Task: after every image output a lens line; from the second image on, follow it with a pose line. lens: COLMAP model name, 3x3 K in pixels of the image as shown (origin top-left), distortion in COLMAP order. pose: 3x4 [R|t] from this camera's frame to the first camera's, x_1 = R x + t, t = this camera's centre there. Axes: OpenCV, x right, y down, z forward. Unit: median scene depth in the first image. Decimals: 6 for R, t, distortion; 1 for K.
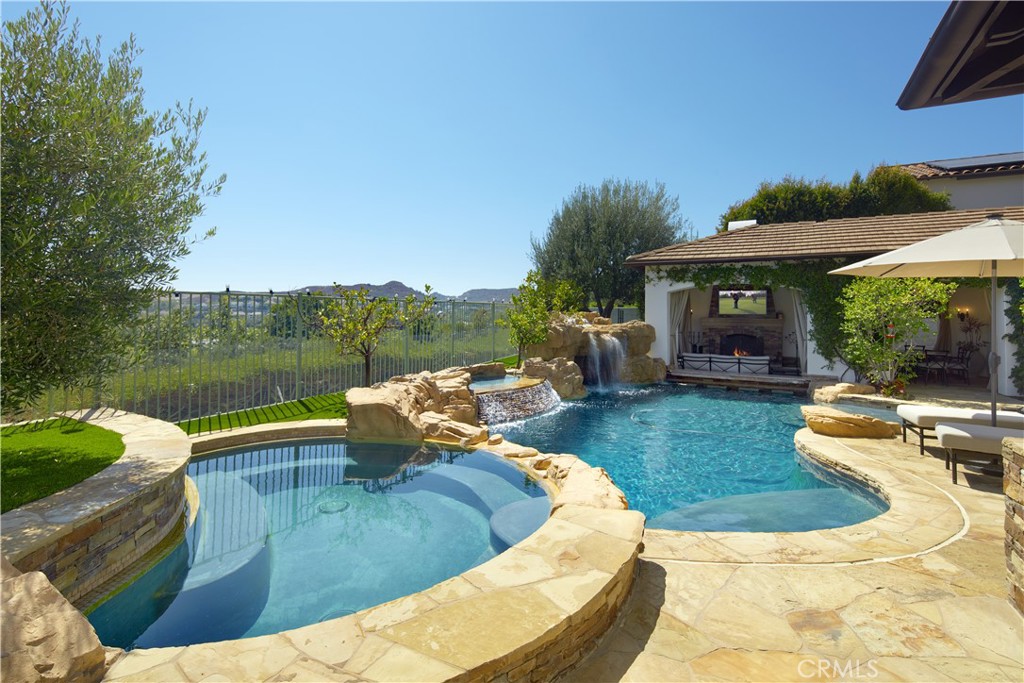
lens RADIAL K [[506.7, 0, 507.6], [0, 506.7, 319.5], [0, 0, 1]] dist [0.000216, 0.000032]
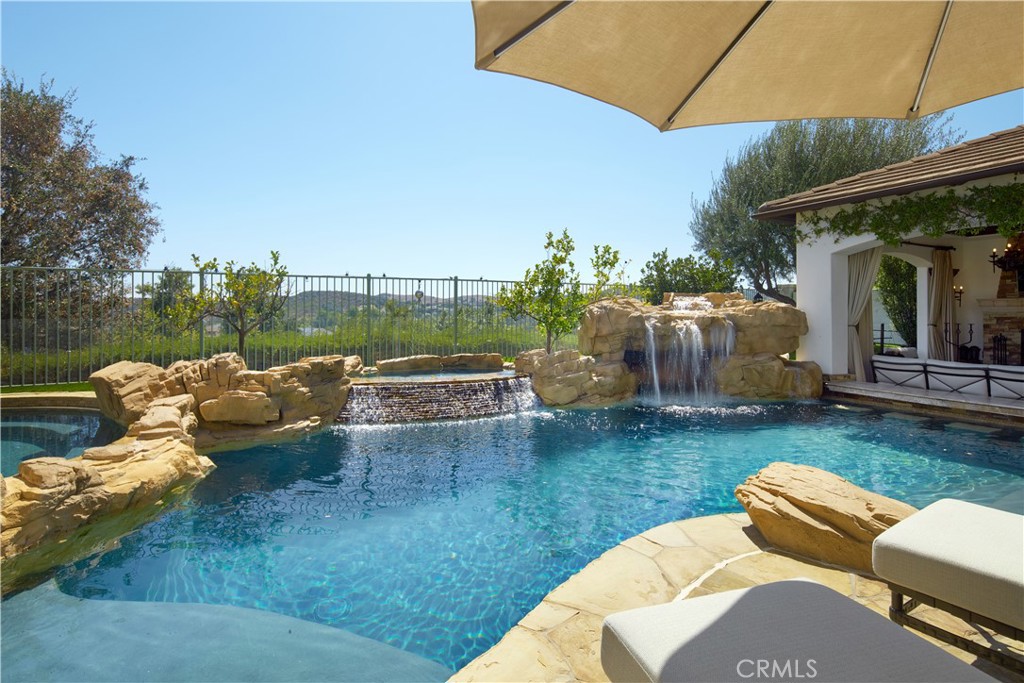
lens RADIAL K [[506.7, 0, 507.6], [0, 506.7, 319.5], [0, 0, 1]] dist [0.000216, 0.000032]
pose [[0.817961, -0.002880, -0.575266, 0.352588], [-0.000550, 0.999983, -0.005787, 0.029121], [0.575273, 0.005050, 0.817946, 0.285047]]
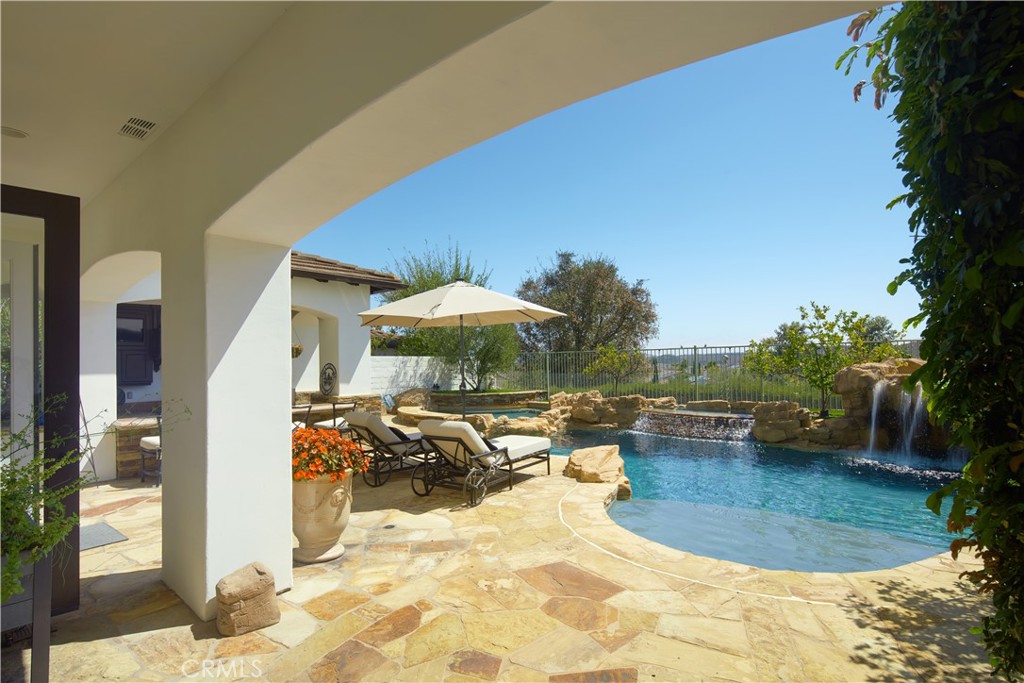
lens RADIAL K [[507.4, 0, 511.9], [0, 507.4, 362.8], [0, 0, 1]] dist [0.000553, 0.000036]
pose [[-0.222353, -0.007078, -0.974941, 0.873736], [-0.005116, 0.999968, -0.006093, 0.010251], [0.974953, 0.003633, -0.222382, 0.563832]]
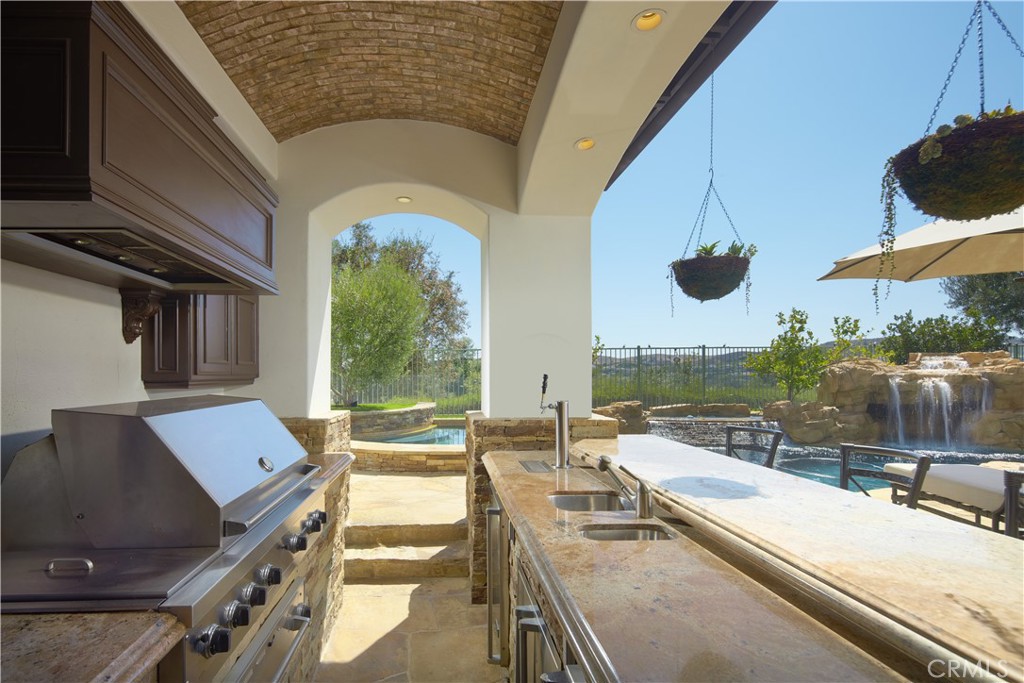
lens RADIAL K [[512.1, 0, 448.5], [0, 512.1, 364.8], [0, 0, 1]] dist [0.000897, -0.000105]
pose [[0.496356, -0.028300, -0.867658, 0.460152], [-0.001575, 0.999438, -0.033499, 0.032758], [0.868118, 0.017994, 0.496032, -0.028999]]
